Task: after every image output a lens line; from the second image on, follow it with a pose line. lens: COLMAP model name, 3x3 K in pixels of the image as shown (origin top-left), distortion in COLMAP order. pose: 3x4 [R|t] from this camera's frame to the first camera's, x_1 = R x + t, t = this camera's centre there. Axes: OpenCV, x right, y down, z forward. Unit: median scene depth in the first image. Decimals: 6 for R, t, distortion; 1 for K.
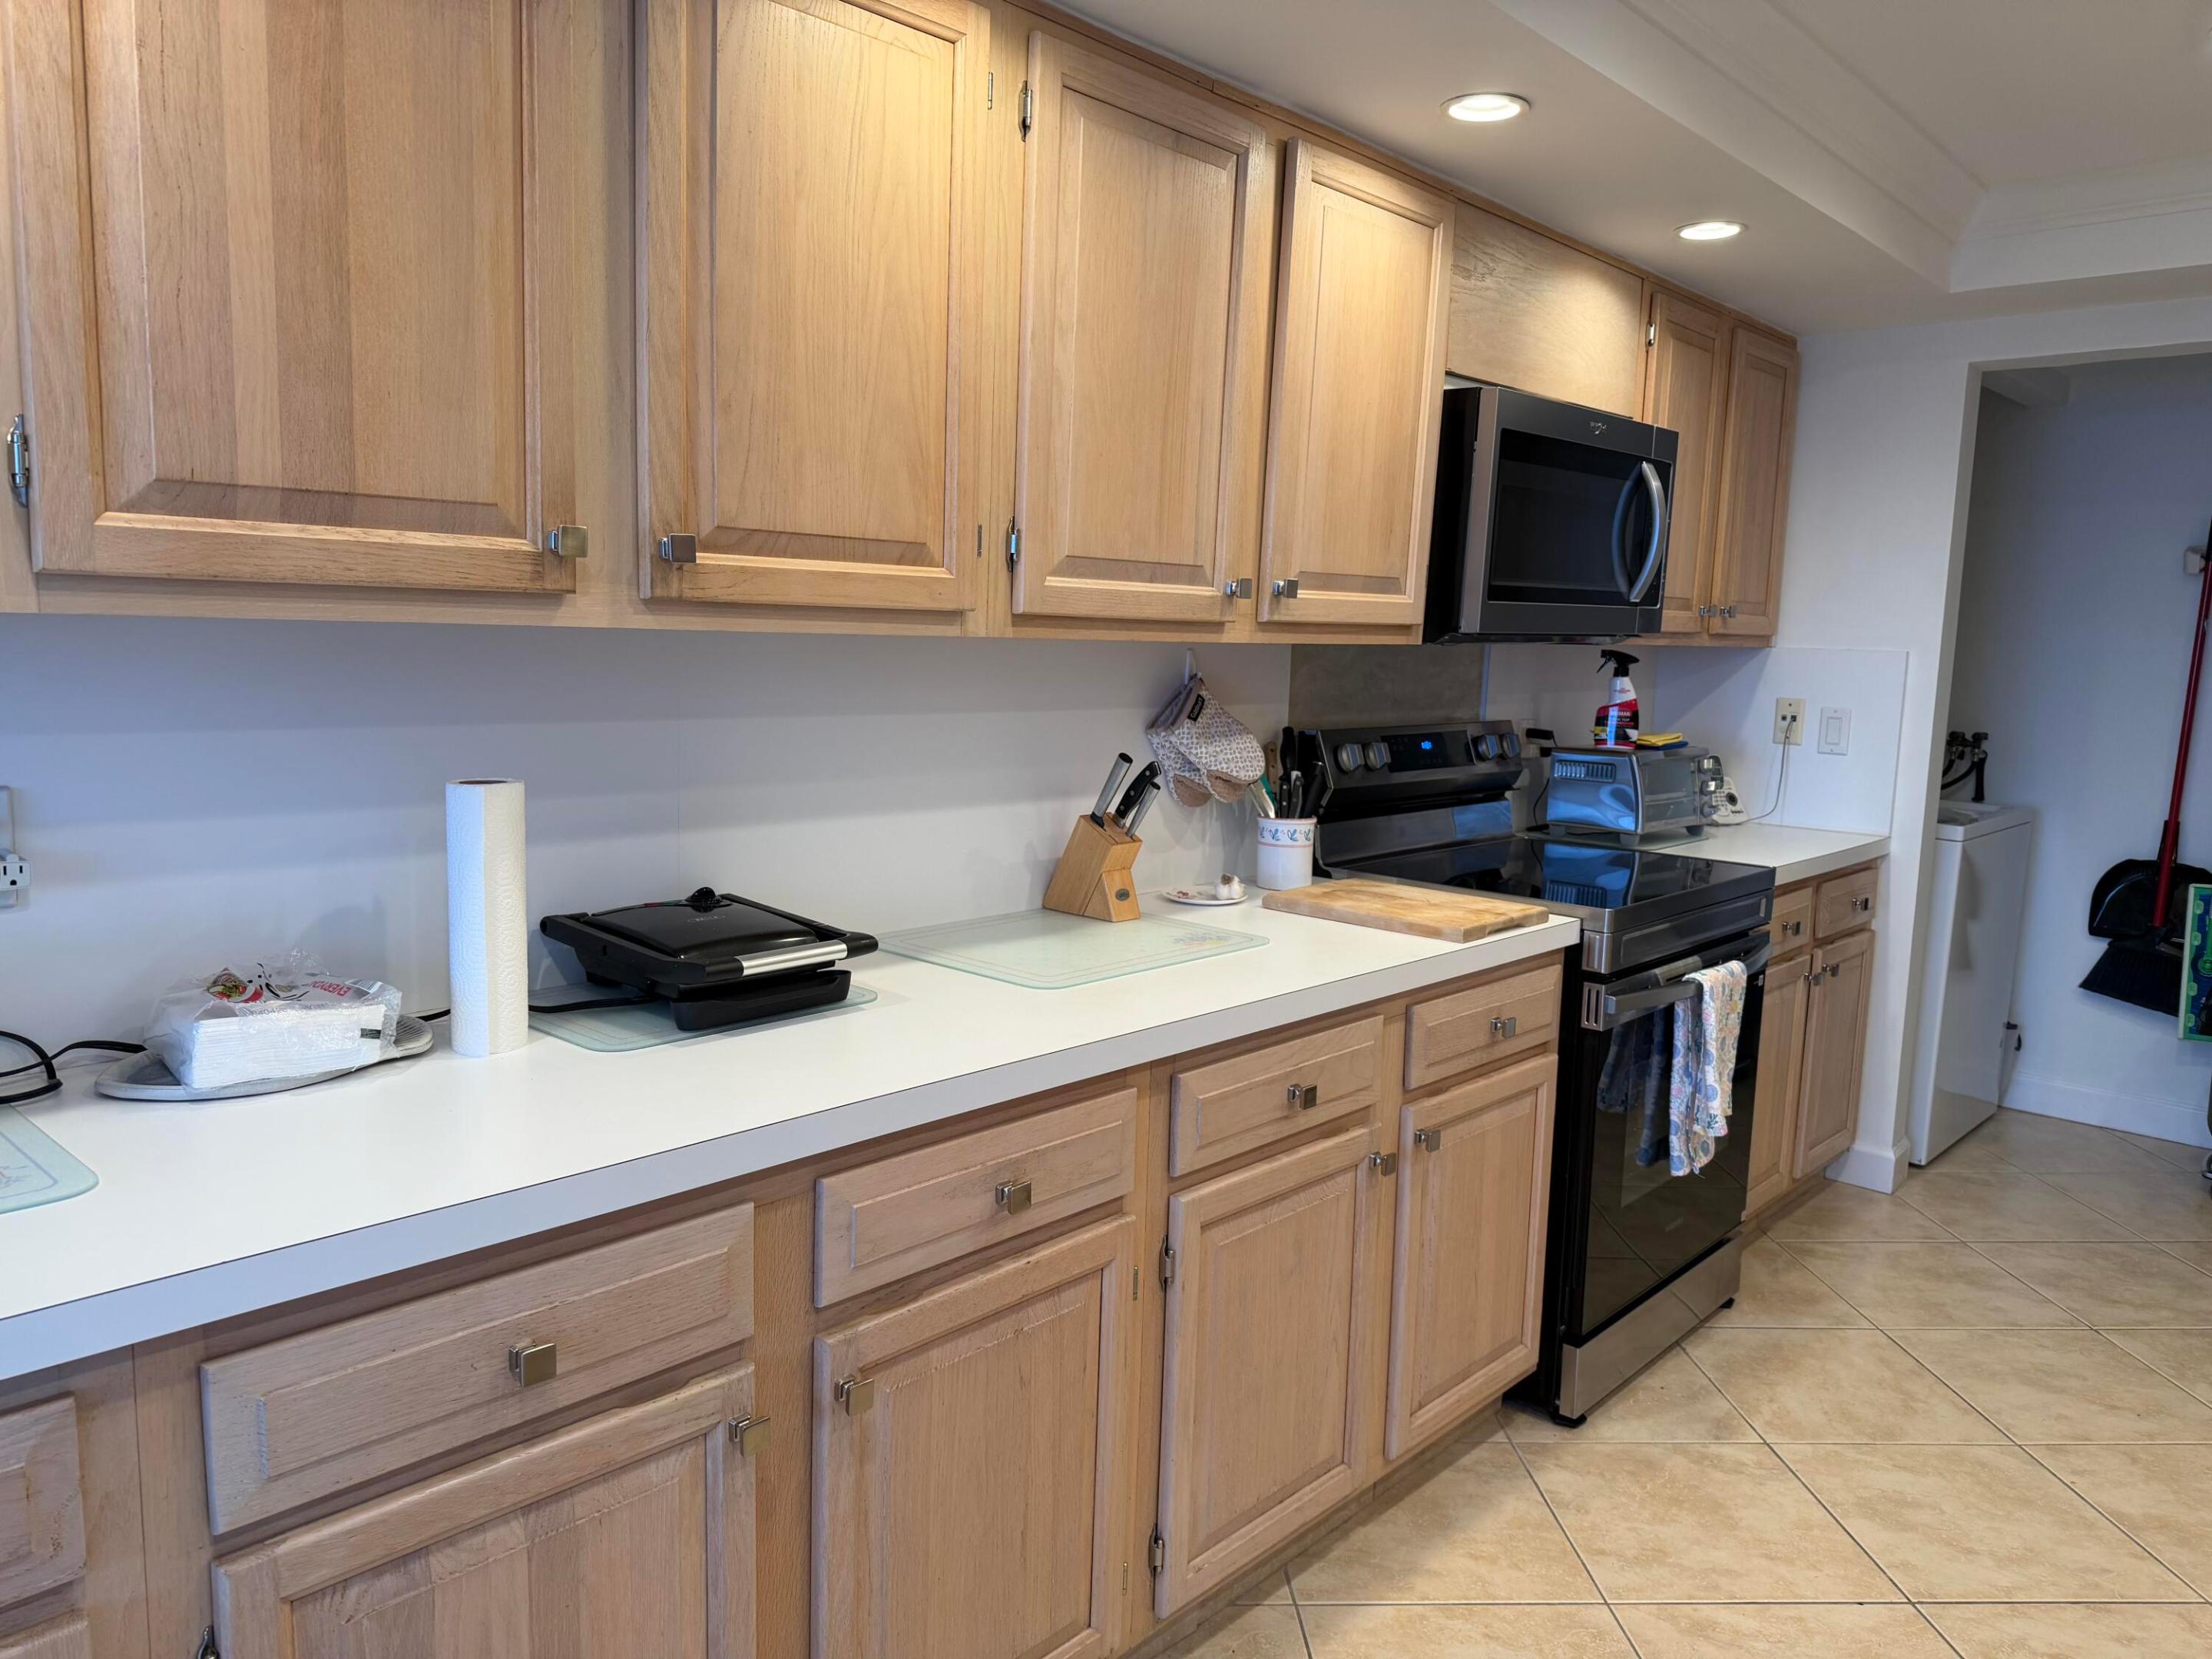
lens RADIAL K [[1572.1, 0, 1107.2], [0, 1572.1, 833.1], [0, 0, 1]] dist [0.011679, 0.002475]
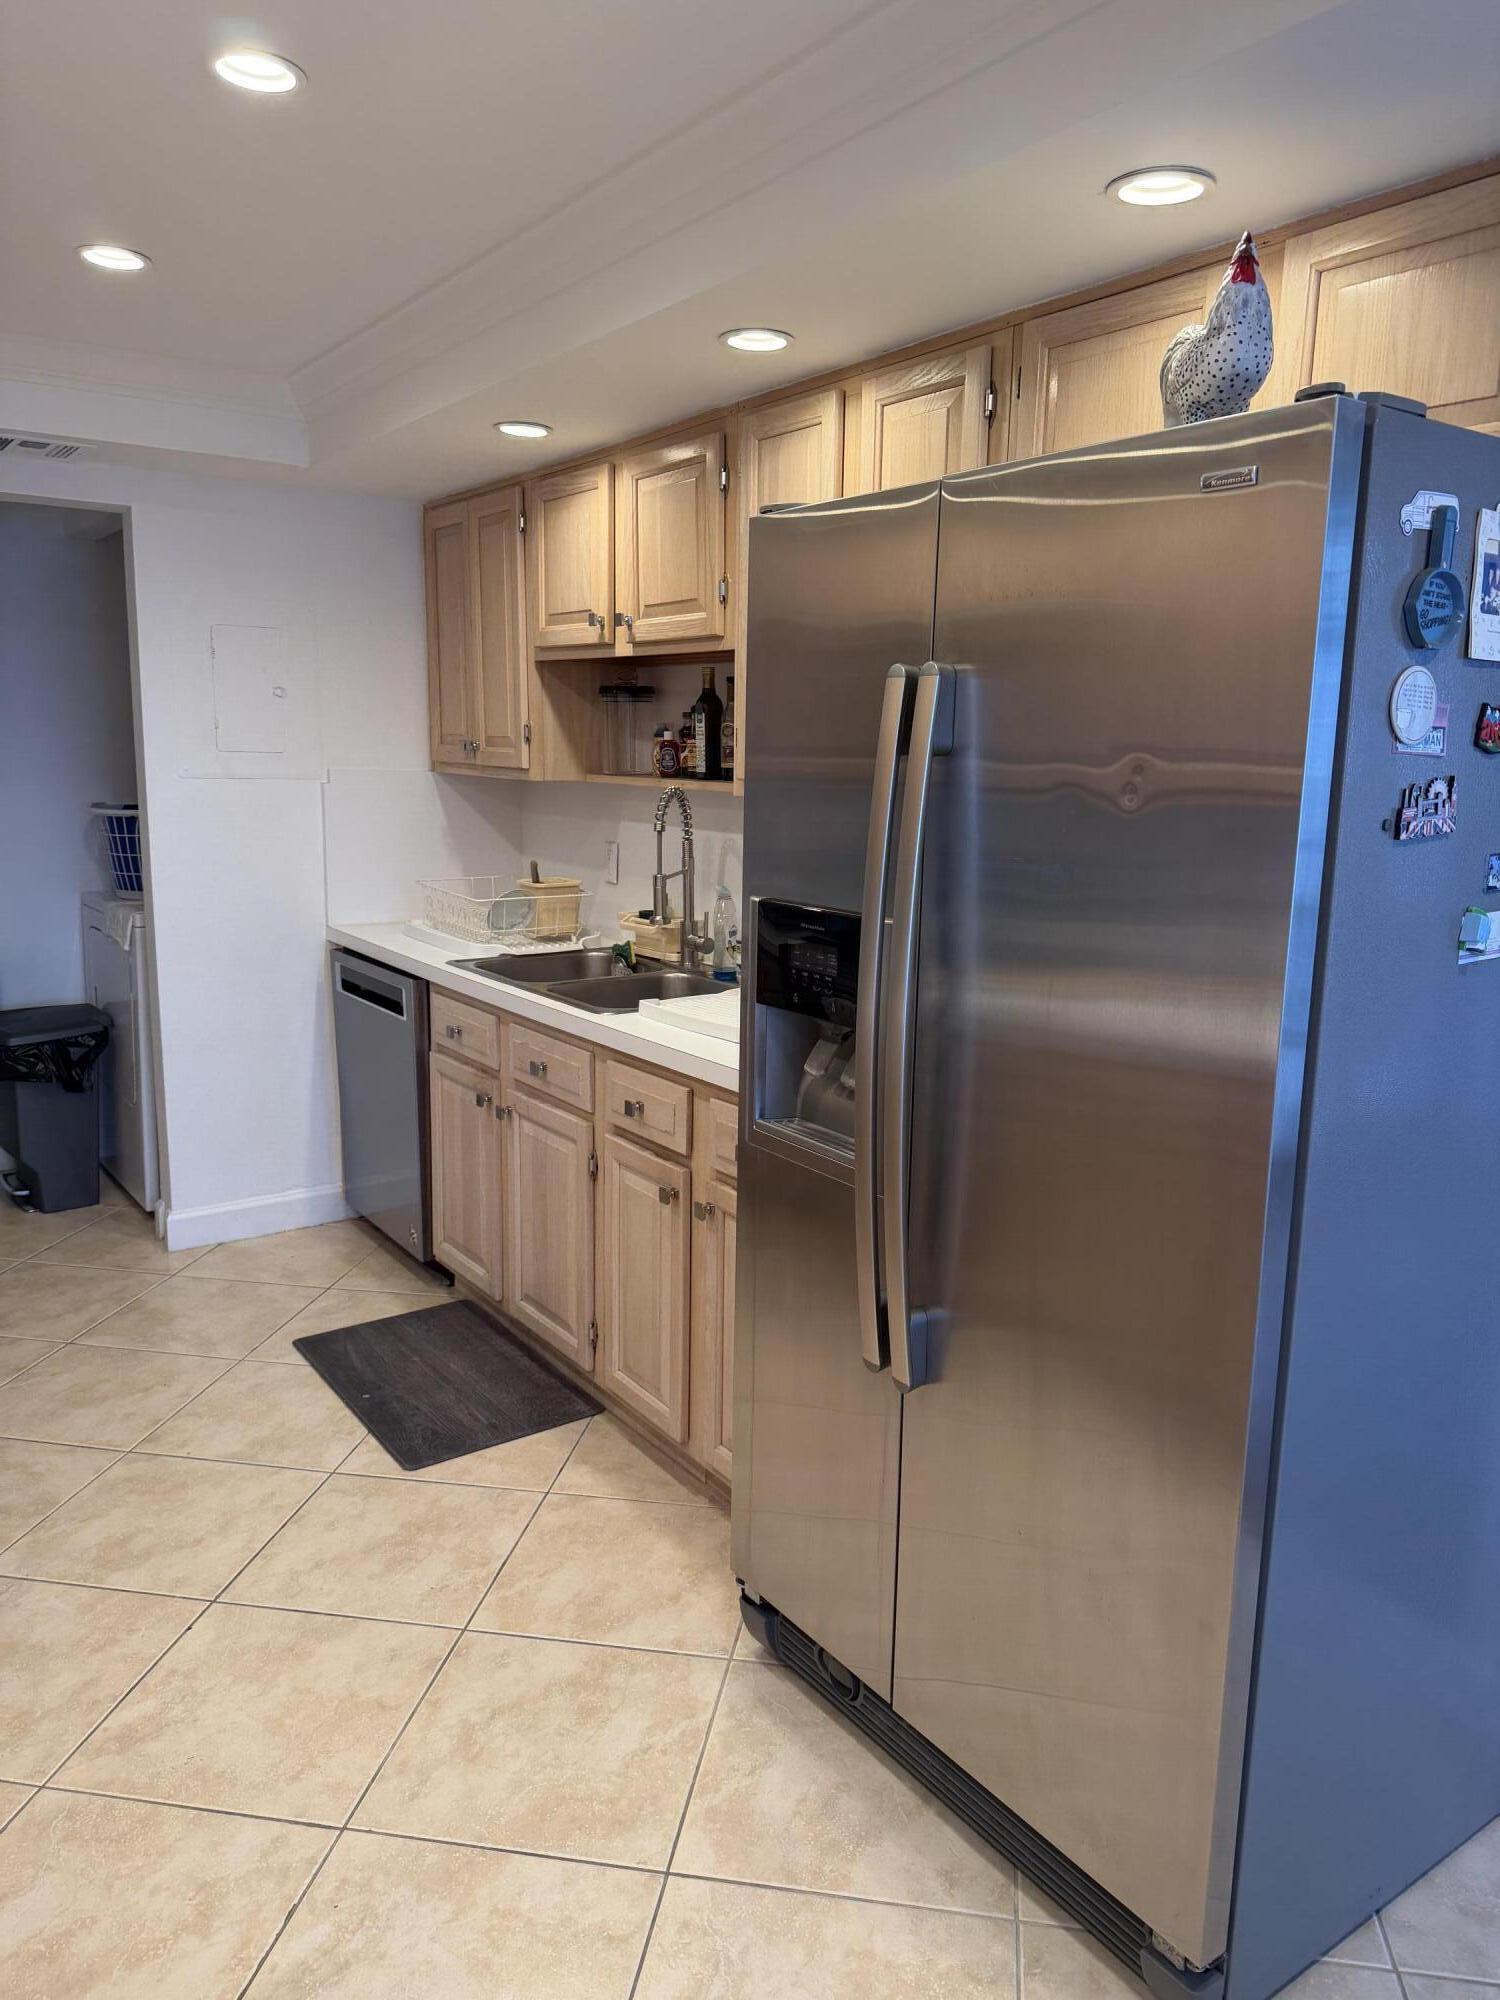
lens RADIAL K [[1421.4, 0, 752.3], [0, 1421.4, 1001.3], [0, 0, 1]] dist [0.011679, 0.002475]
pose [[0.220609, -0.197813, 0.955093, -0.305091], [0.113034, 0.977805, 0.176408, -0.089285], [-0.968791, 0.069041, 0.238072, 0.287104]]
